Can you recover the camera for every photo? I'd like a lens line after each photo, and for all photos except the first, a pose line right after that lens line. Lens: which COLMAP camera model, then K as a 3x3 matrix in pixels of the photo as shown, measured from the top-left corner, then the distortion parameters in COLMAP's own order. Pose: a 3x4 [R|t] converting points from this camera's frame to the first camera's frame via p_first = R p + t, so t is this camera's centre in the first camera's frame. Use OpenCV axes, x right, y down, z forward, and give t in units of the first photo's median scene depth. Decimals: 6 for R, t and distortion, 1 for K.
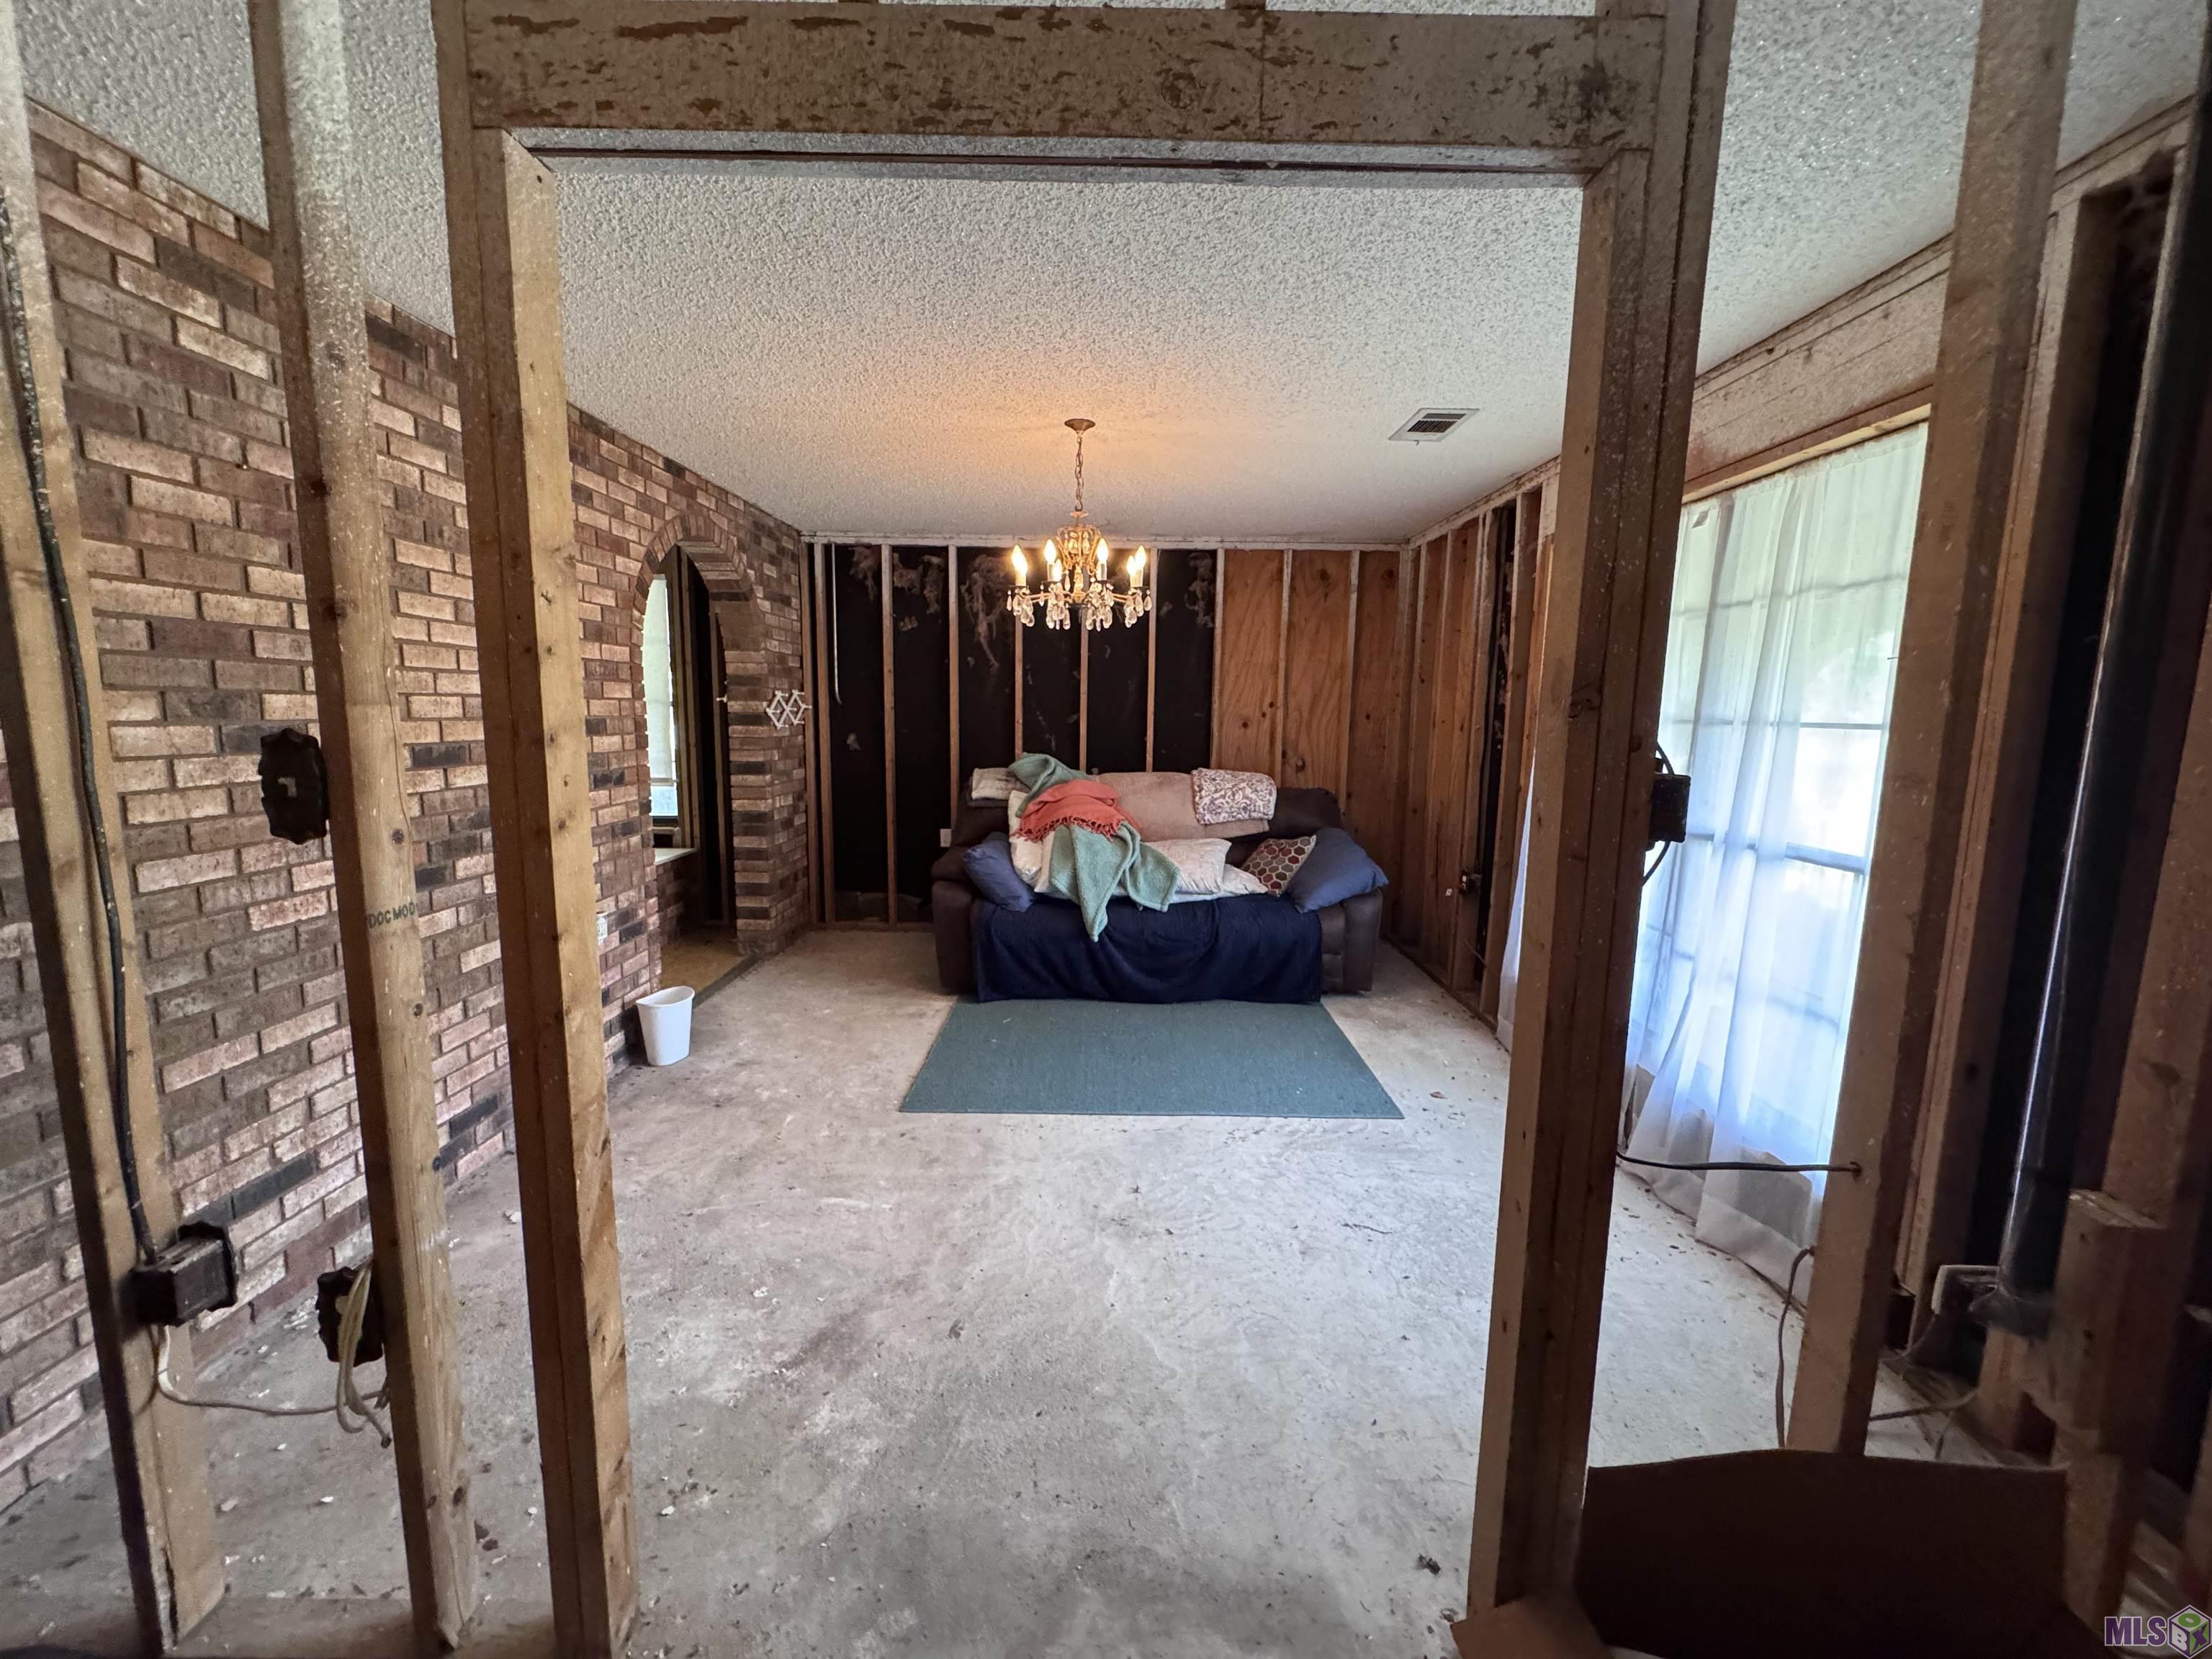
lens RADIAL K [[884.5, 0, 1107.7], [0, 884.5, 829.4], [0, 0, 1]] dist [-0.001669, -0.000135]
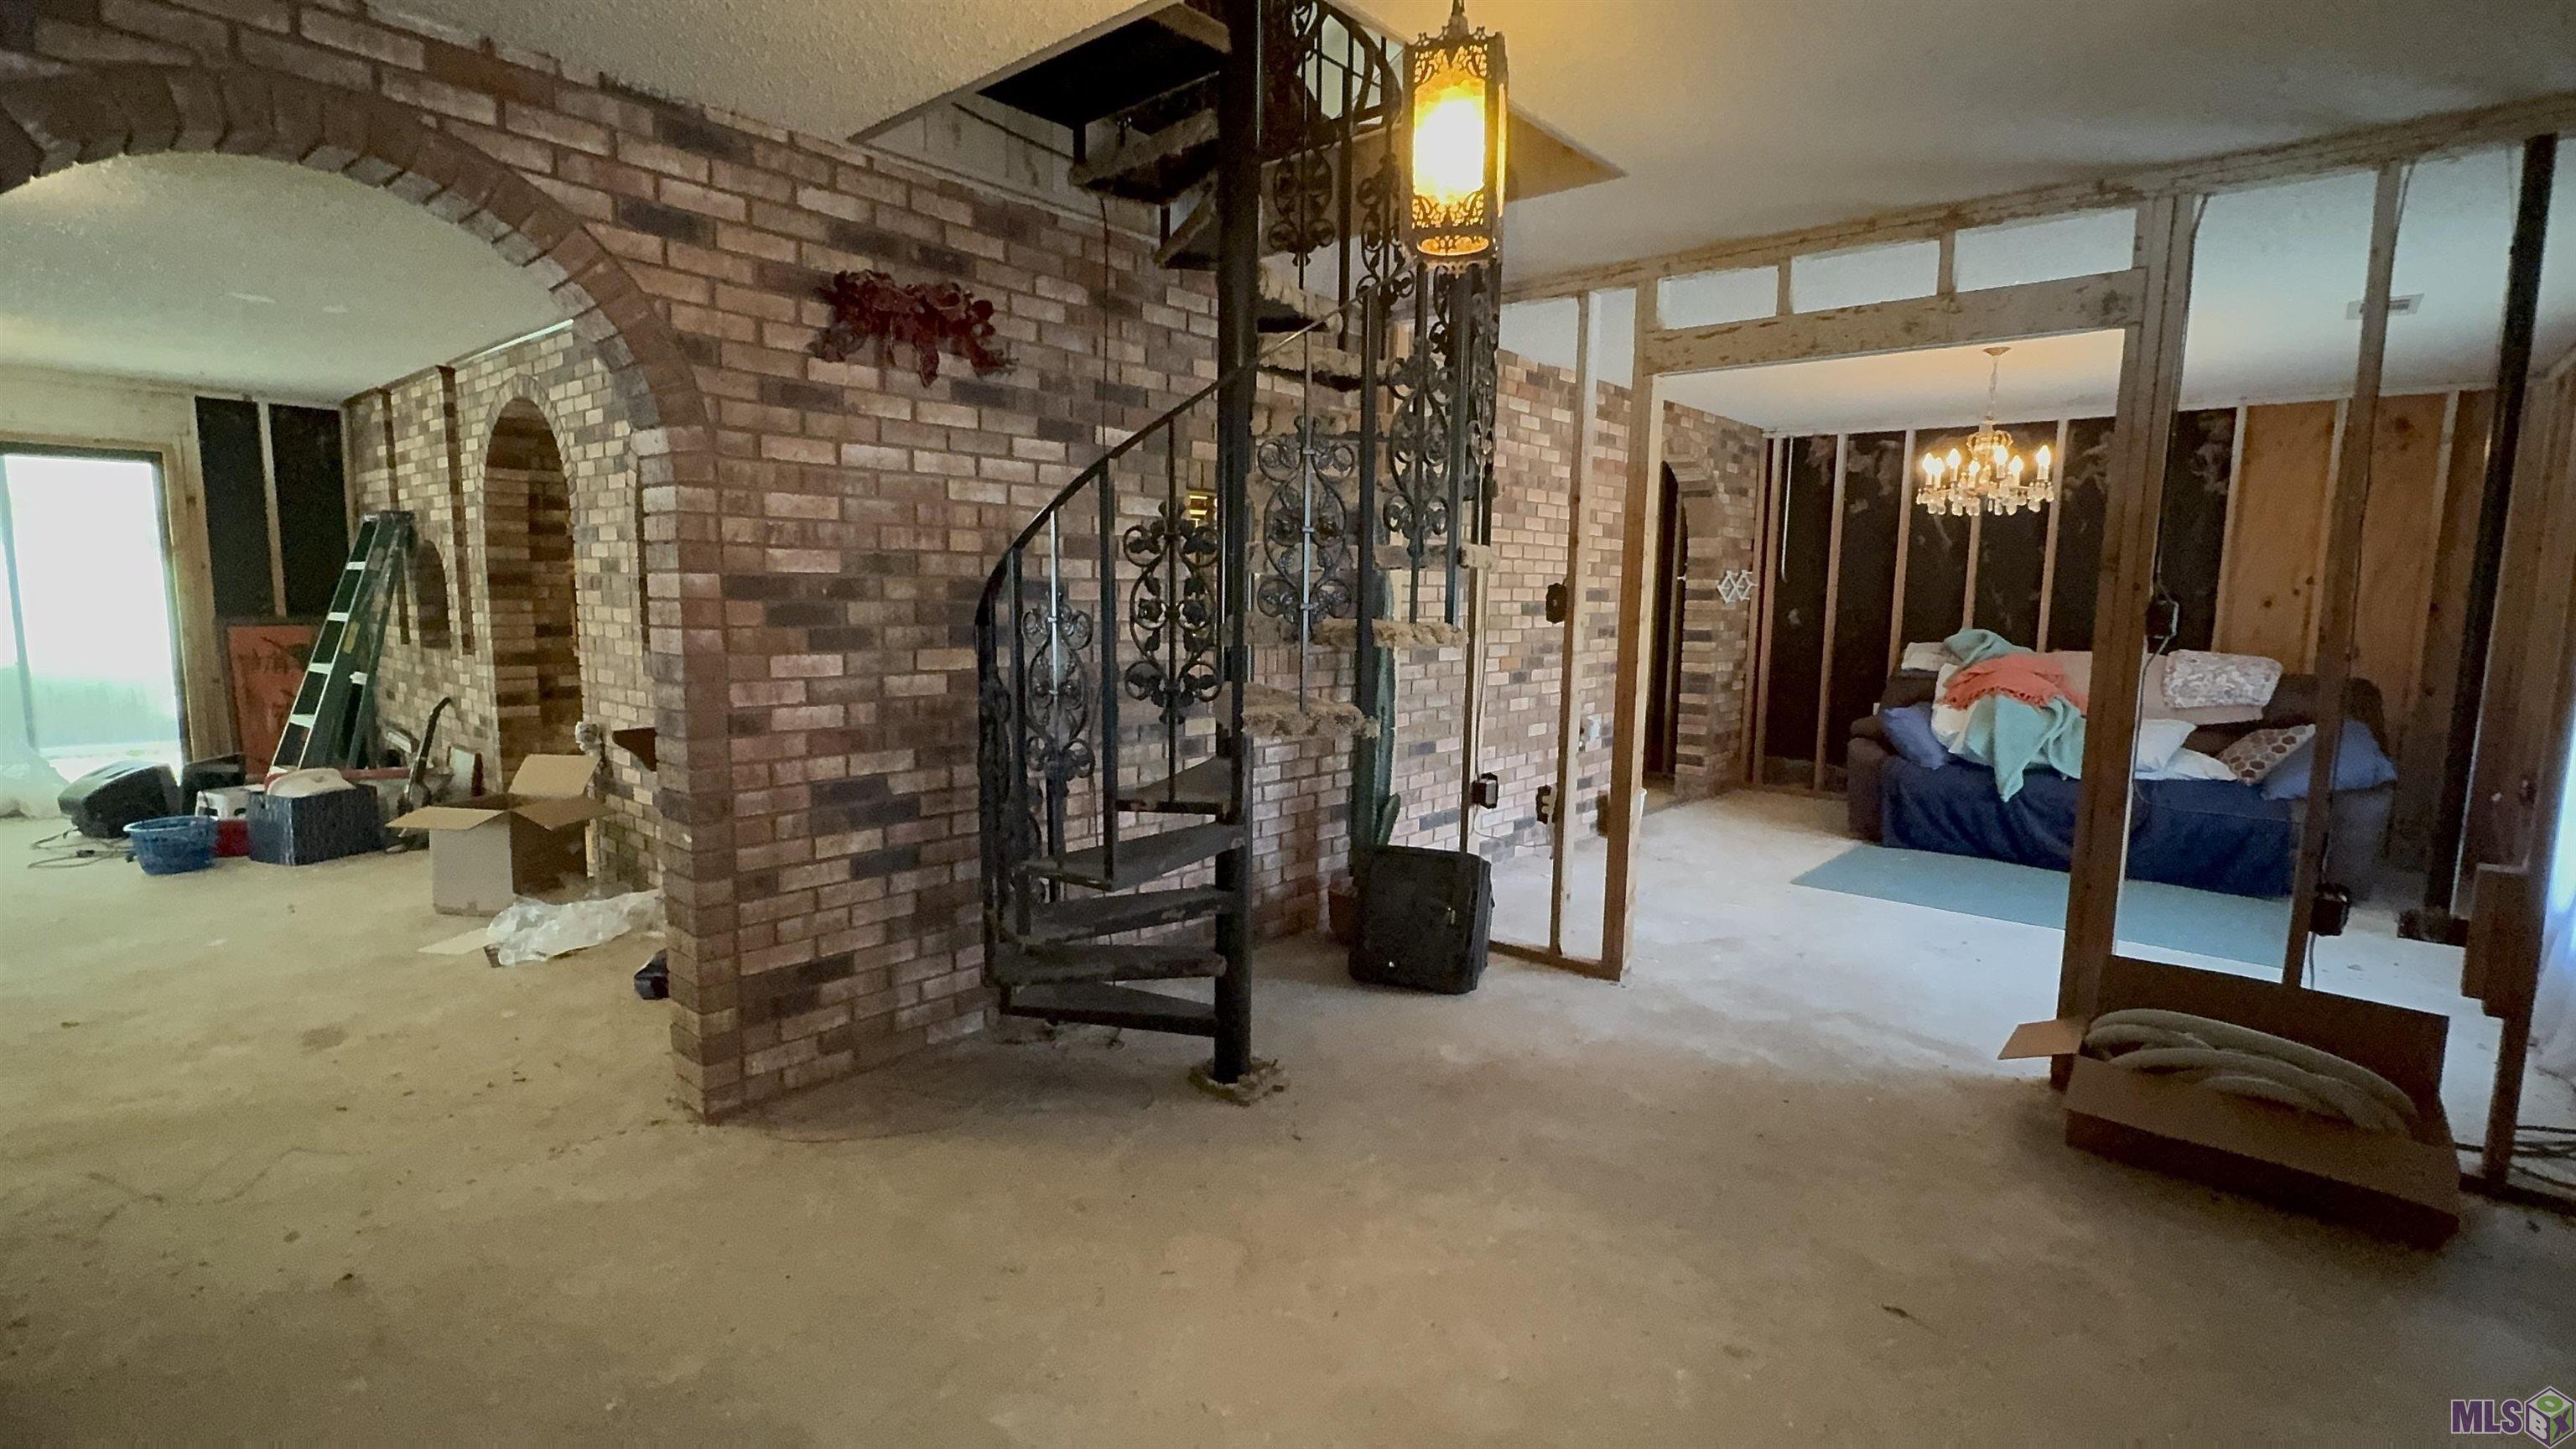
lens RADIAL K [[1183.3, 0, 1283.6], [0, 1183.3, 729.7], [0, 0, 1]] dist [-0.001113, -0.000200]
pose [[0.758442, 0.076018, -0.647292, 0.207854], [-0.091595, 0.995750, 0.009617, 0.091348], [0.645272, 0.051995, 0.762181, -0.558722]]
